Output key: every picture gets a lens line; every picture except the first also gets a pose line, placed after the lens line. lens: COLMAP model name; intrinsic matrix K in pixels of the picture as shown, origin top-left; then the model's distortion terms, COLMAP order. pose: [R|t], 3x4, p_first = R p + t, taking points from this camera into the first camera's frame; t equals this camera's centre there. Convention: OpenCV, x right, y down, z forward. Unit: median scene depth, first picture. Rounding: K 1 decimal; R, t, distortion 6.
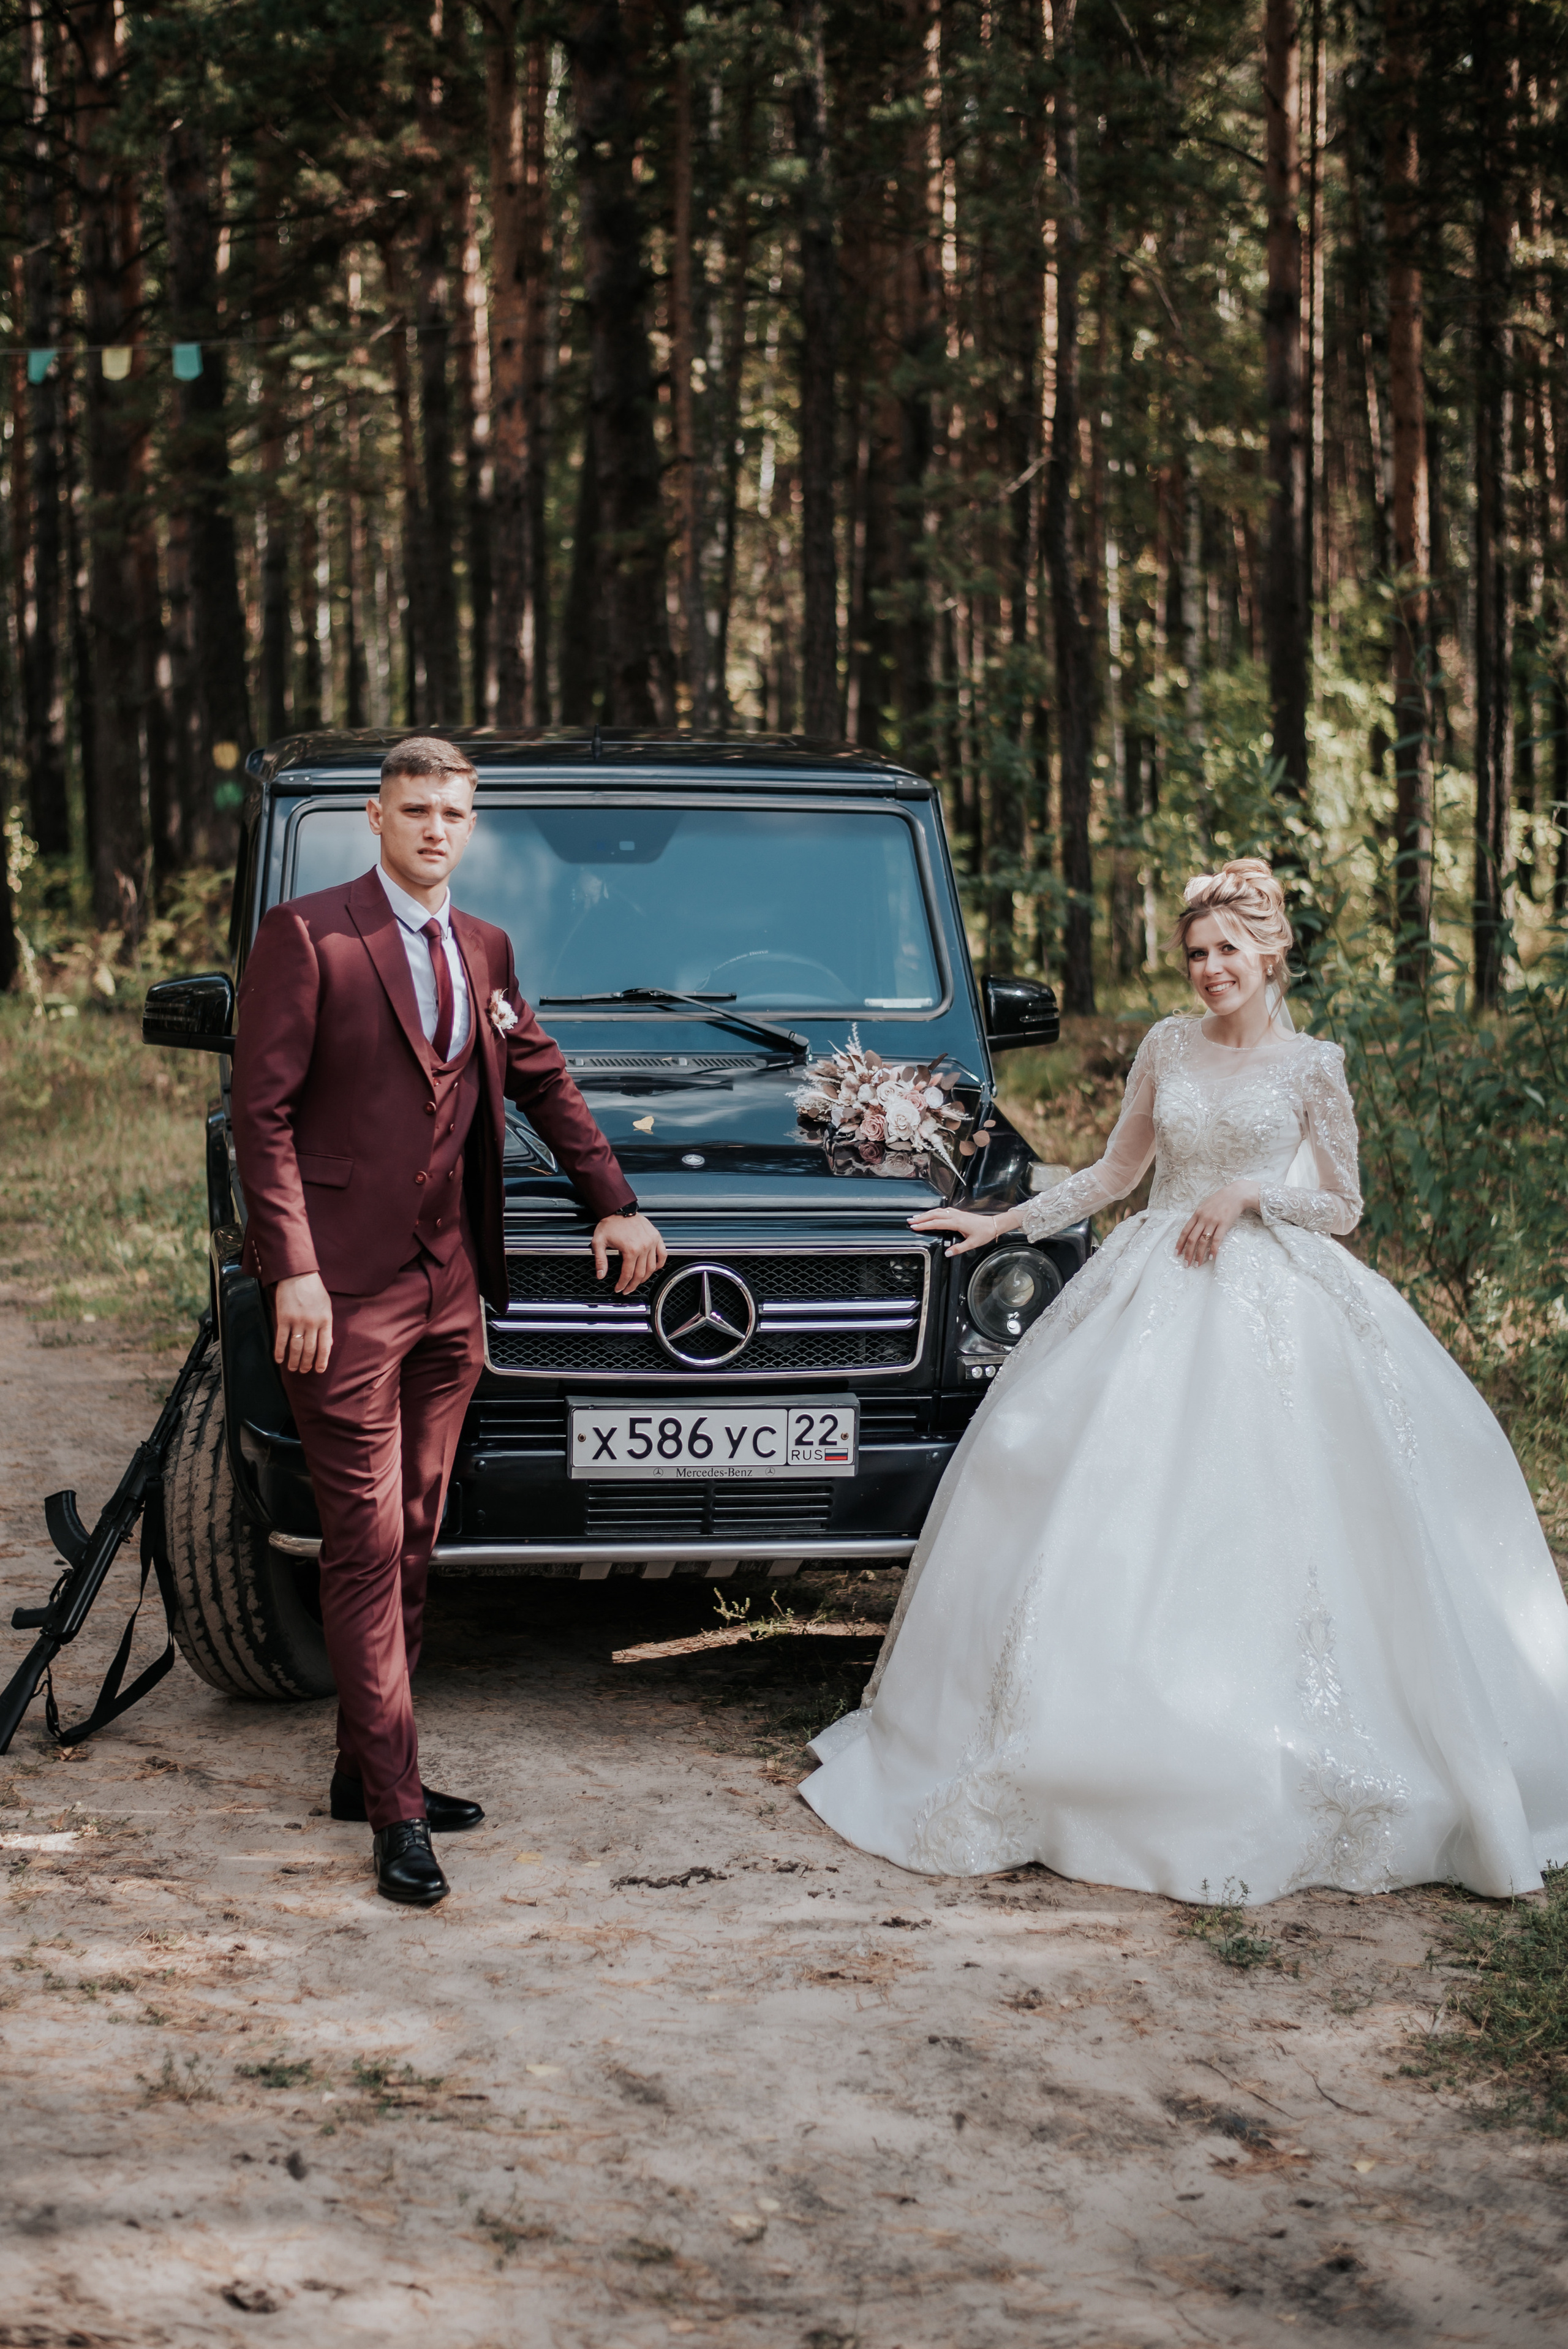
lens RADIAL K [[3561.2, 0, 784.0], [0, 3561.2, 1174.5], [0, 0, 1]] dist [-0.084897, 0.012823]
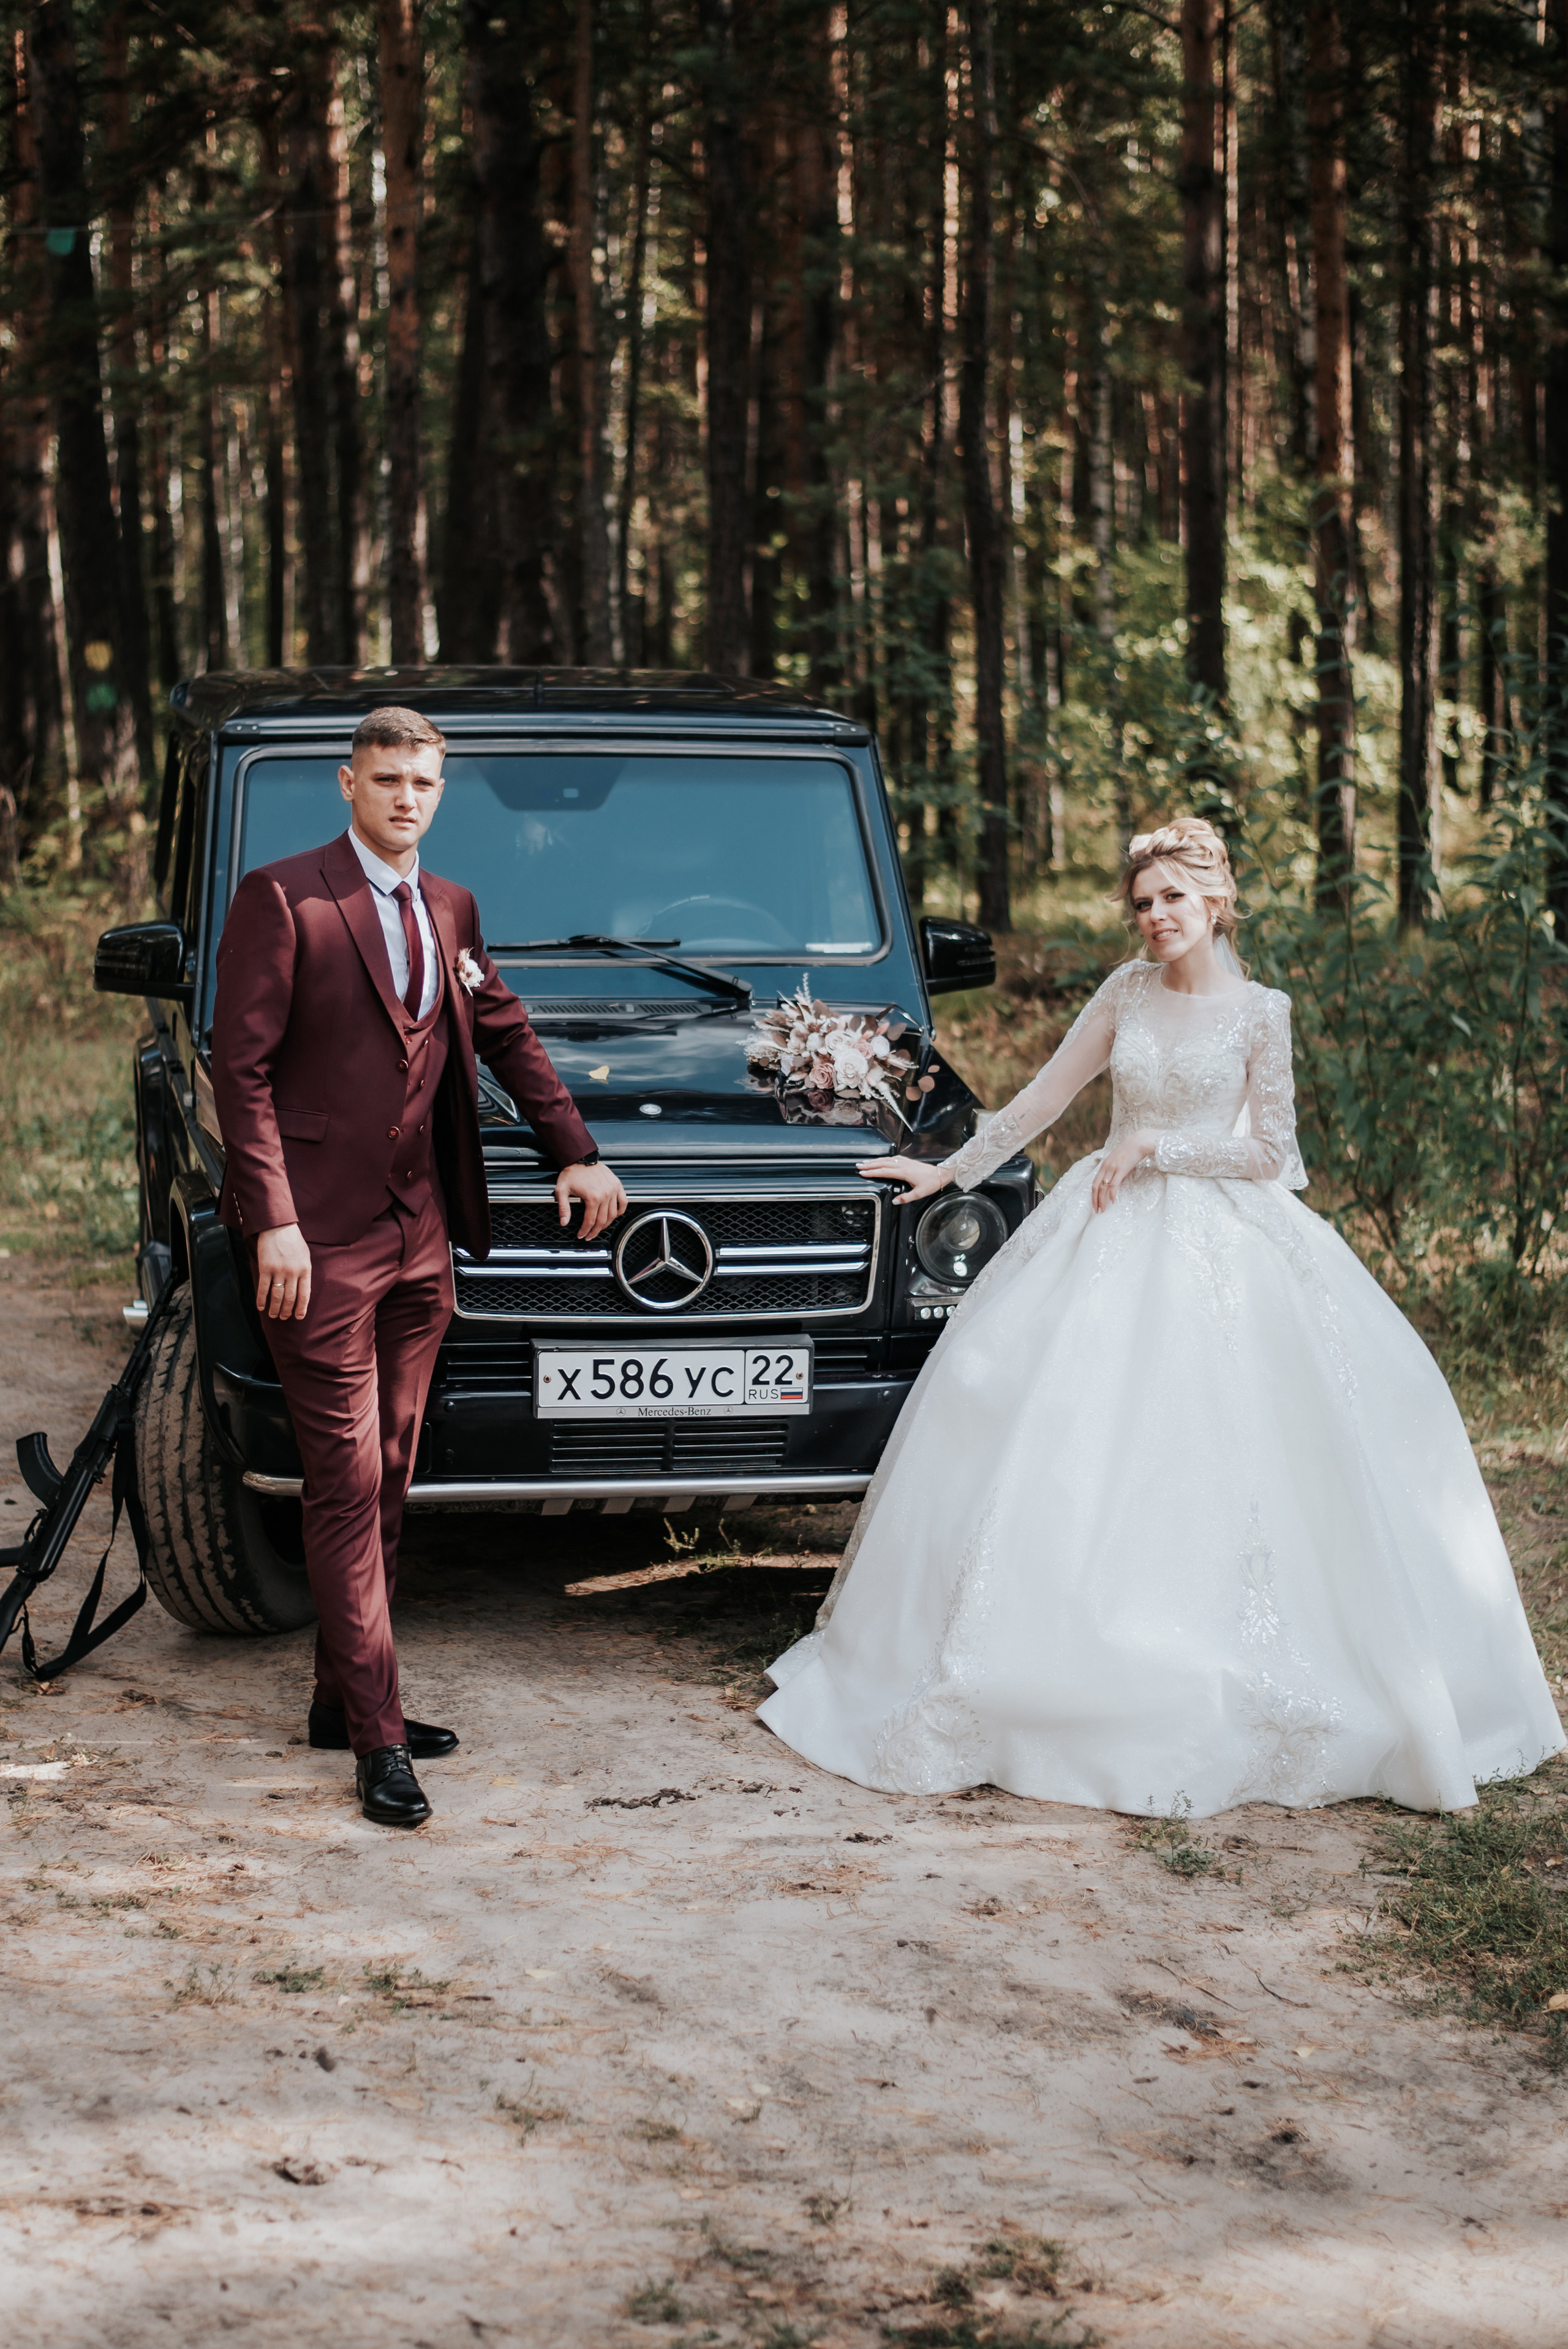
lens RADIAL K [[3784.4, 0, 784.0], [0, 3784.4, 1174.5], [0, 0, 1]] dist [-0.083474, -0.031090]
pose [[0.999506, -0.004822, 0.031063, -0.021696], [0.004047, 0.999680, 0.024974, -0.012907], [-0.031173, -0.024836, 0.999205, -0.102645]]
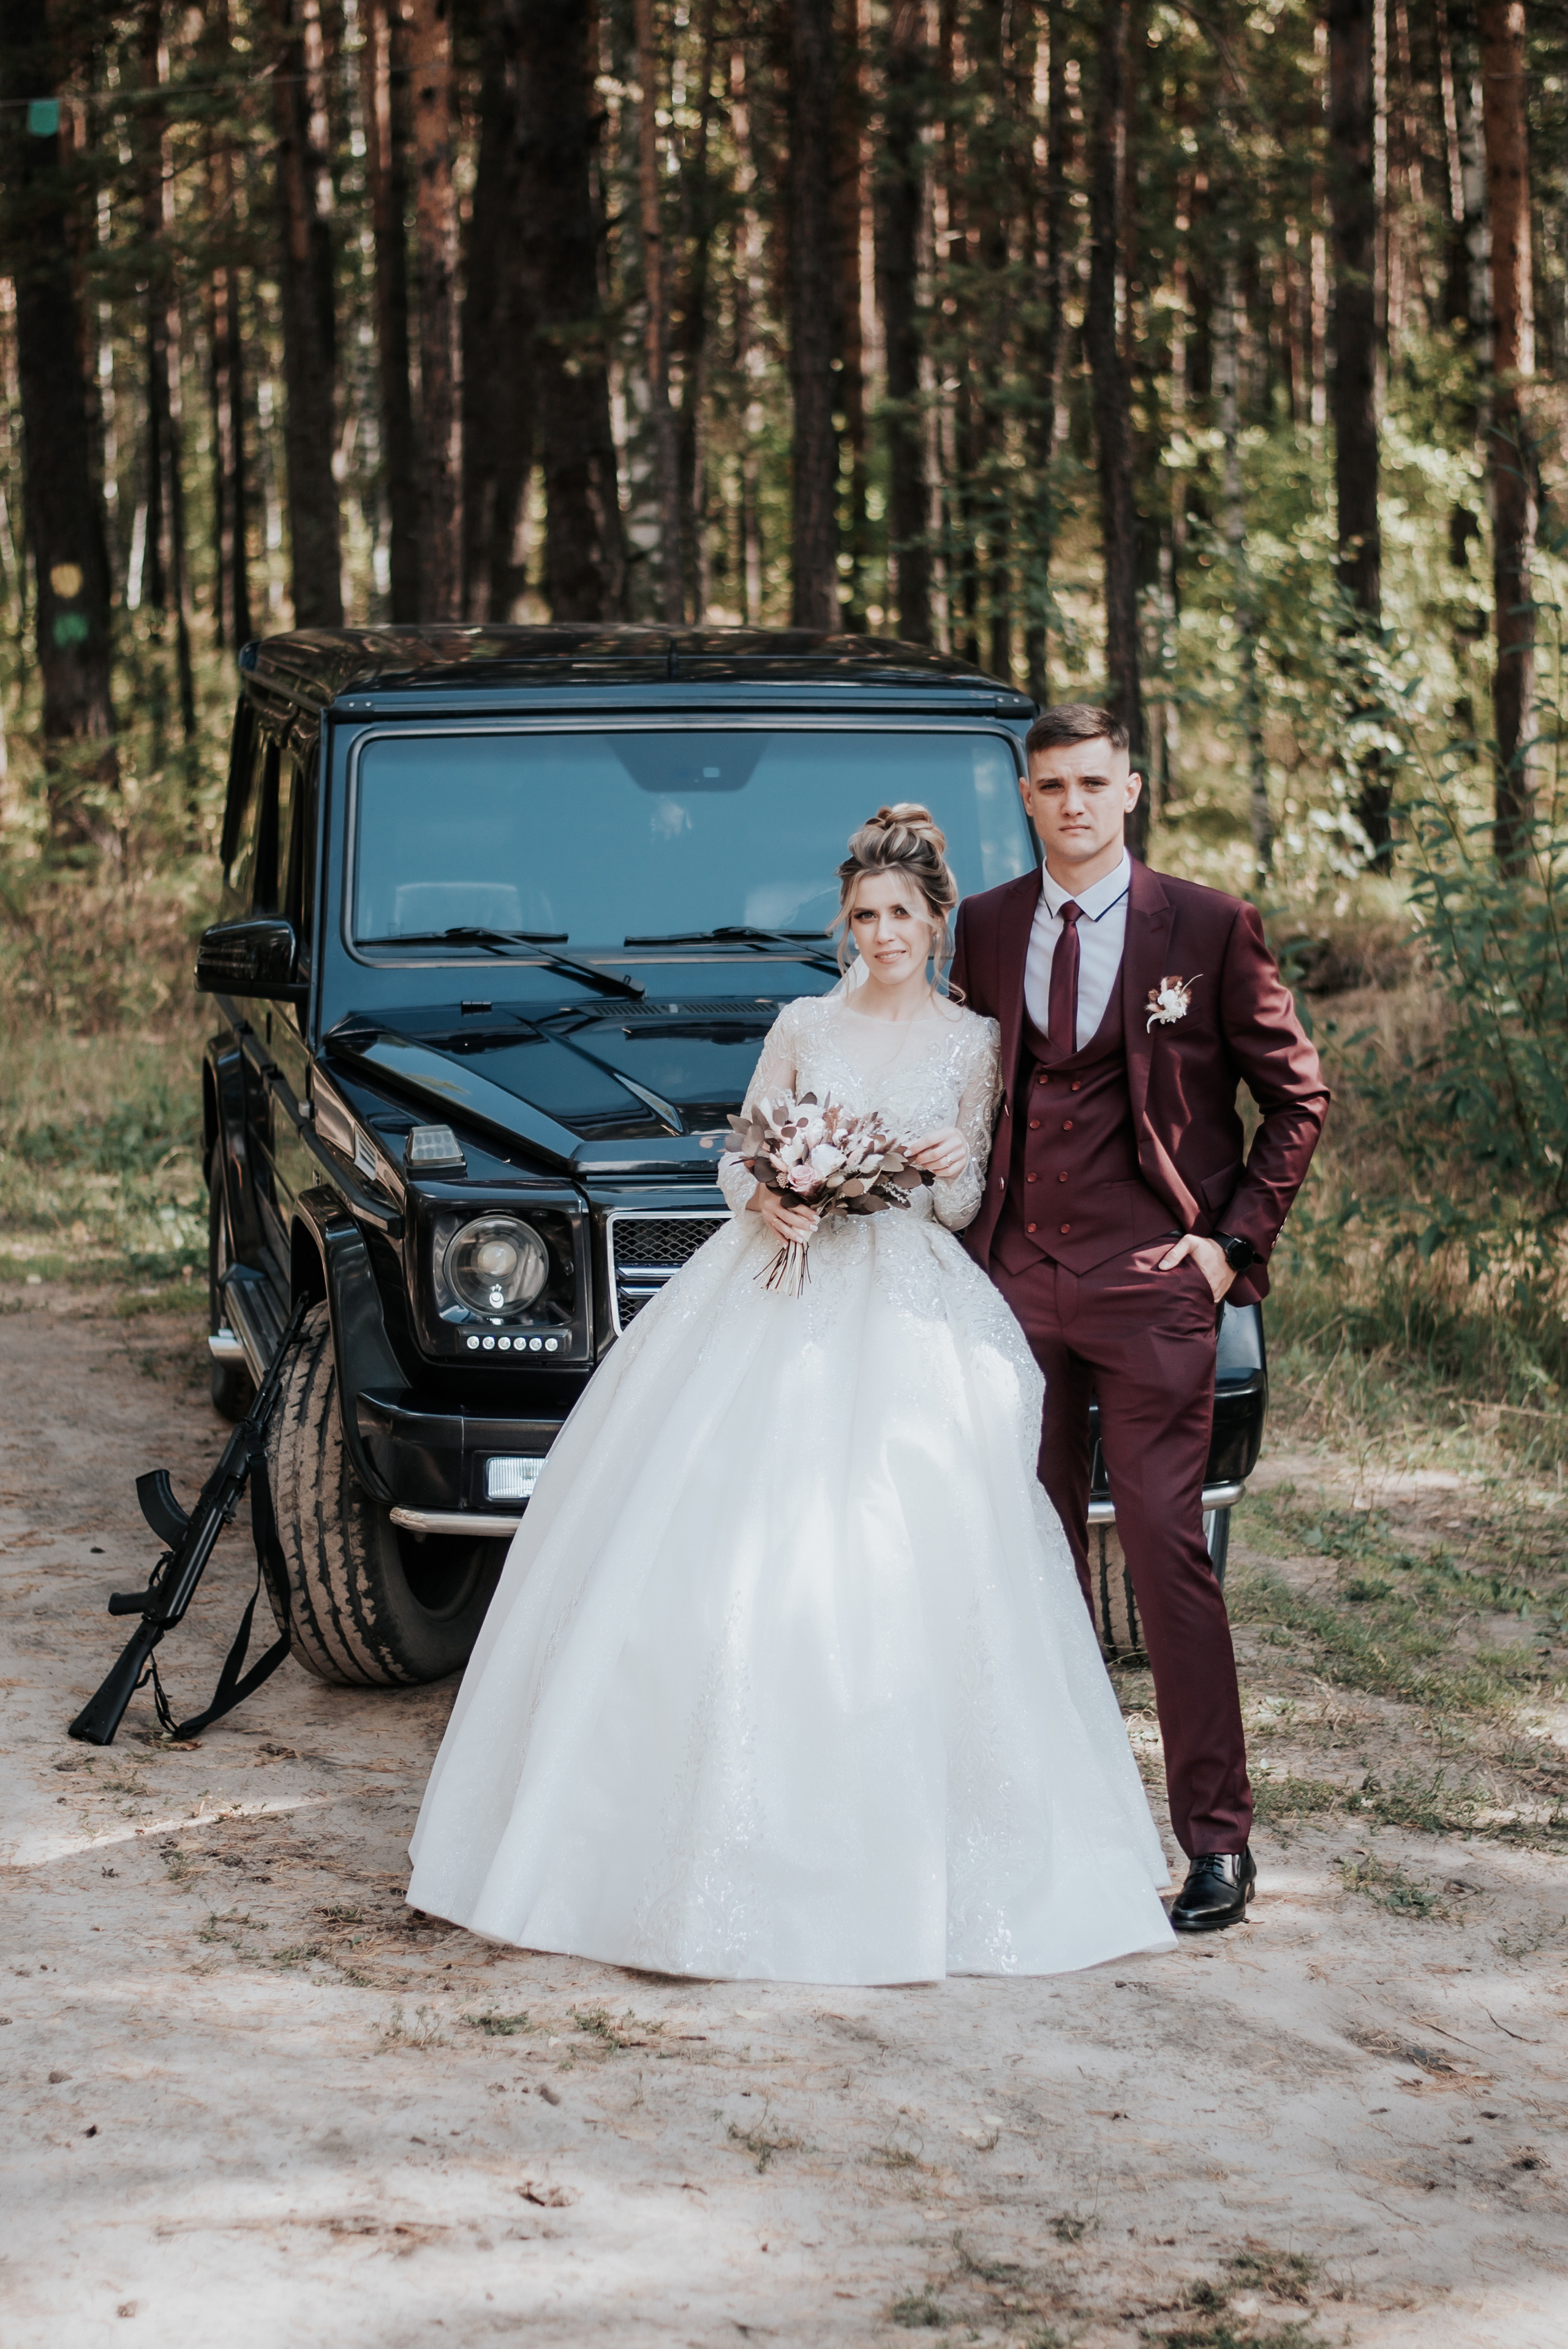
lens RADIAL K [[4566.7, 0, 858.7], [0, 4566.7, 1176.1], [0, 0, 1]] dist [-0.065604, -0.169564]
pose [[0.999301, -0.012596, 0.035210, -0.061020], [0.011743, 0.999635, 0.024322, -0.019102], [-0.035503, -0.023891, 0.999084, -0.249689]]
